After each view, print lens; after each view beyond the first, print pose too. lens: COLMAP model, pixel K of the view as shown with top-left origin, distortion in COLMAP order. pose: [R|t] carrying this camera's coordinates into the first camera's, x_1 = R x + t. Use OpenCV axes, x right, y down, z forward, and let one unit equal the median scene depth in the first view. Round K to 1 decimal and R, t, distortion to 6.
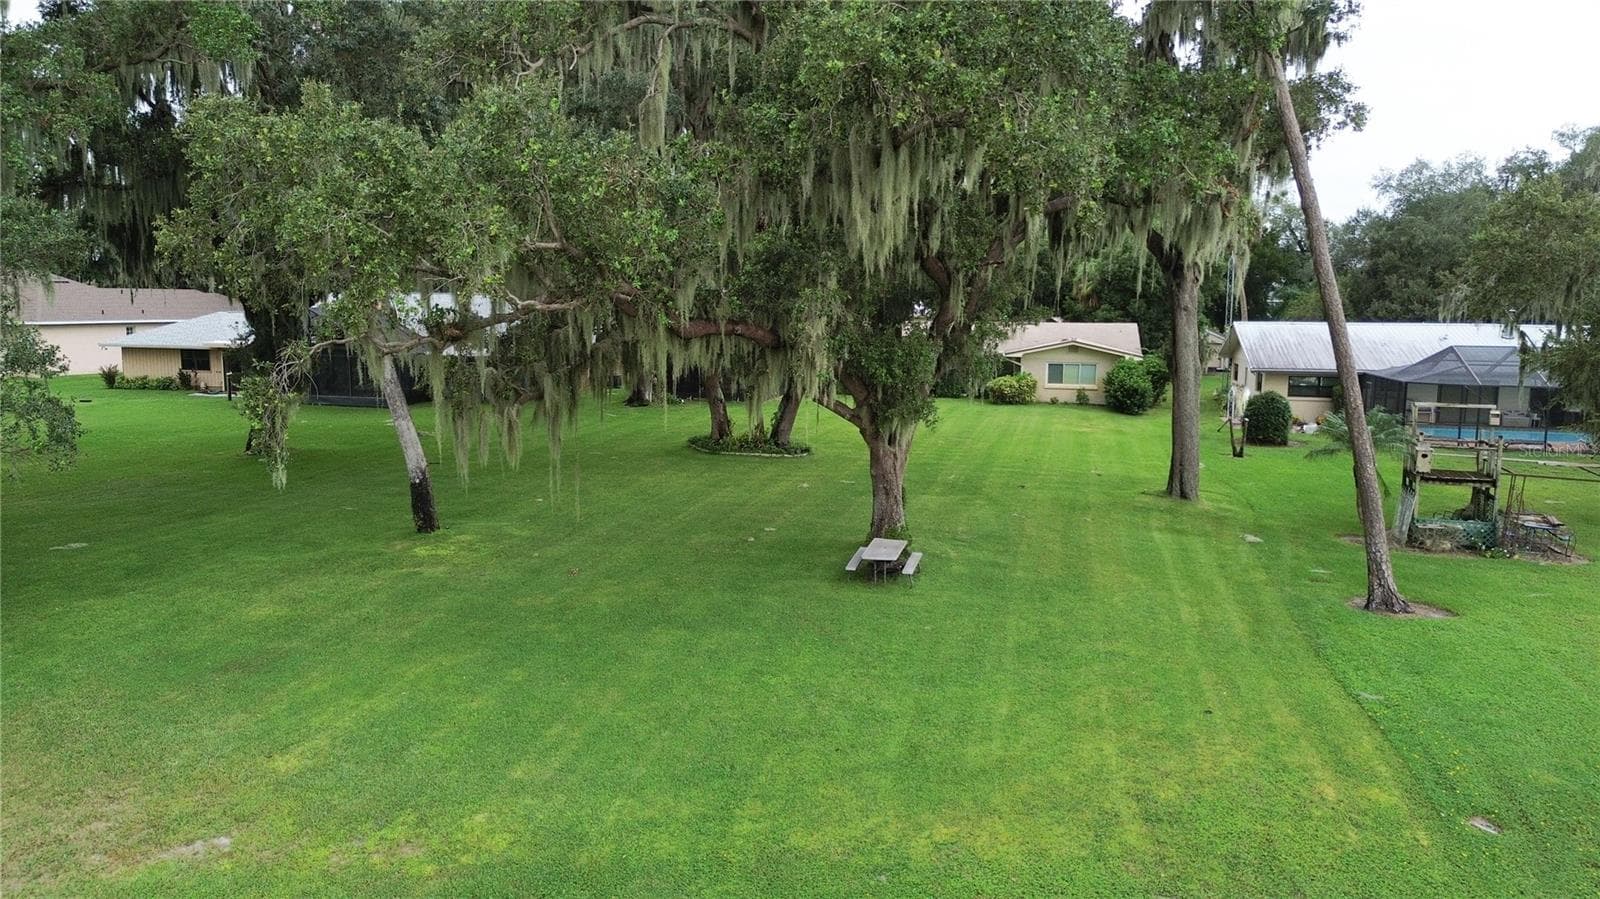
lens RADIAL K [[998.3, 0, 800.0], [0, 998.3, 449.5], [0, 0, 1]] dist [-0.002561, -0.002123]
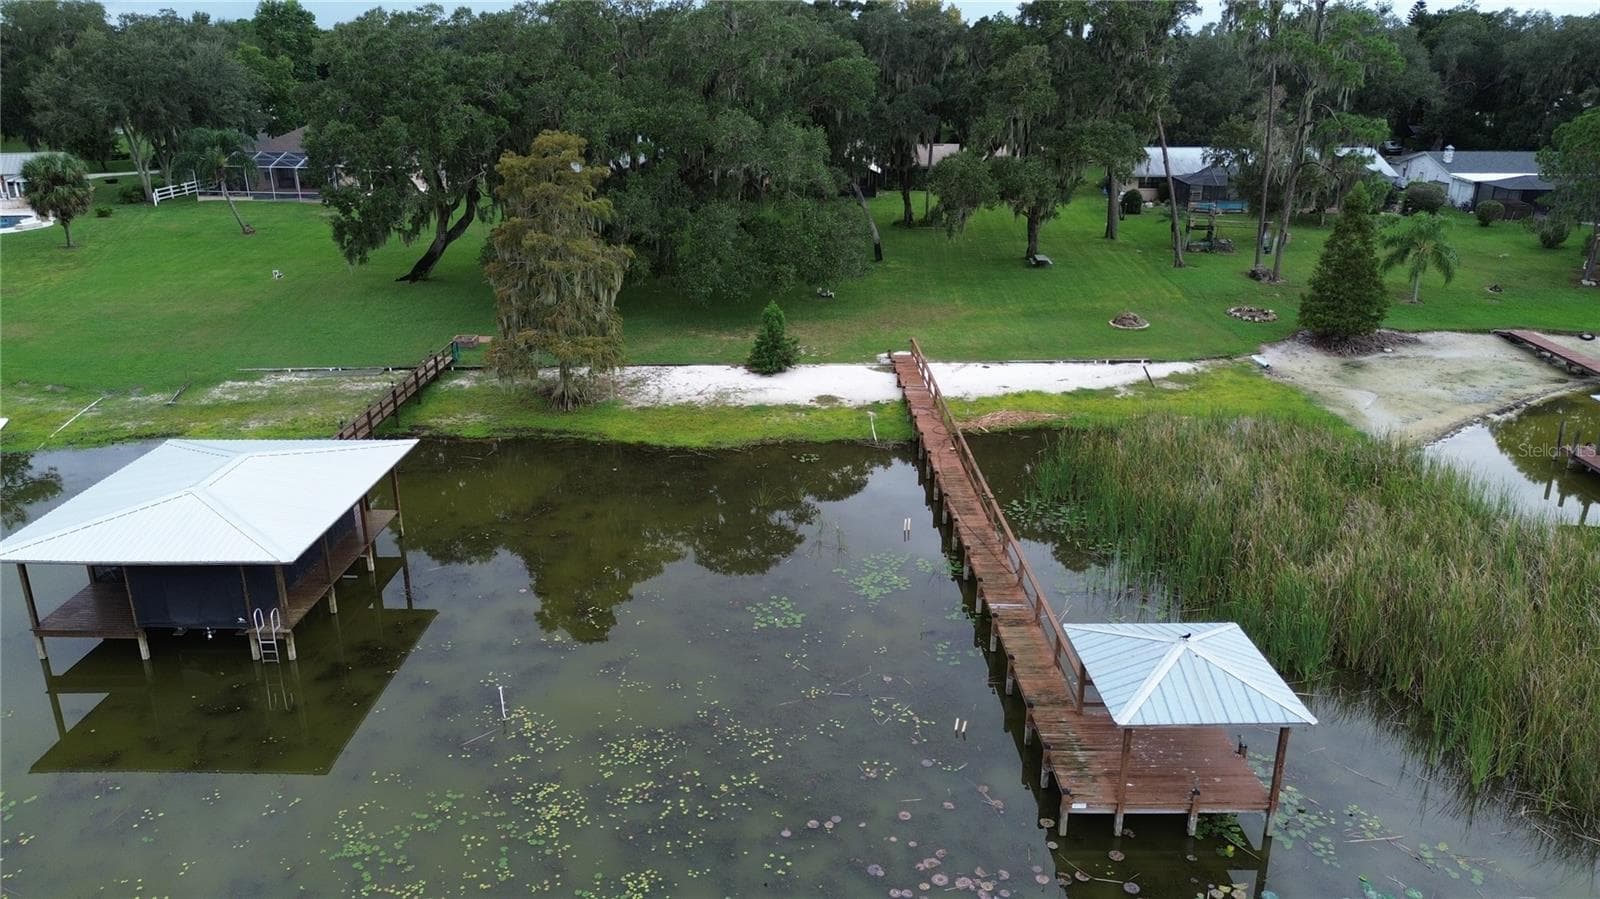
lens RADIAL K [[1137.1, 0, 798.9], [0, 1137.1, 456.8], [0, 0, 1]] dist [0.096767, -0.127565]
pose [[0.975028, -0.075250, 0.208942, -1.317567], [0.028322, 0.975294, 0.219086, -0.093146], [-0.220266, -0.207698, 0.953071, -2.204325]]
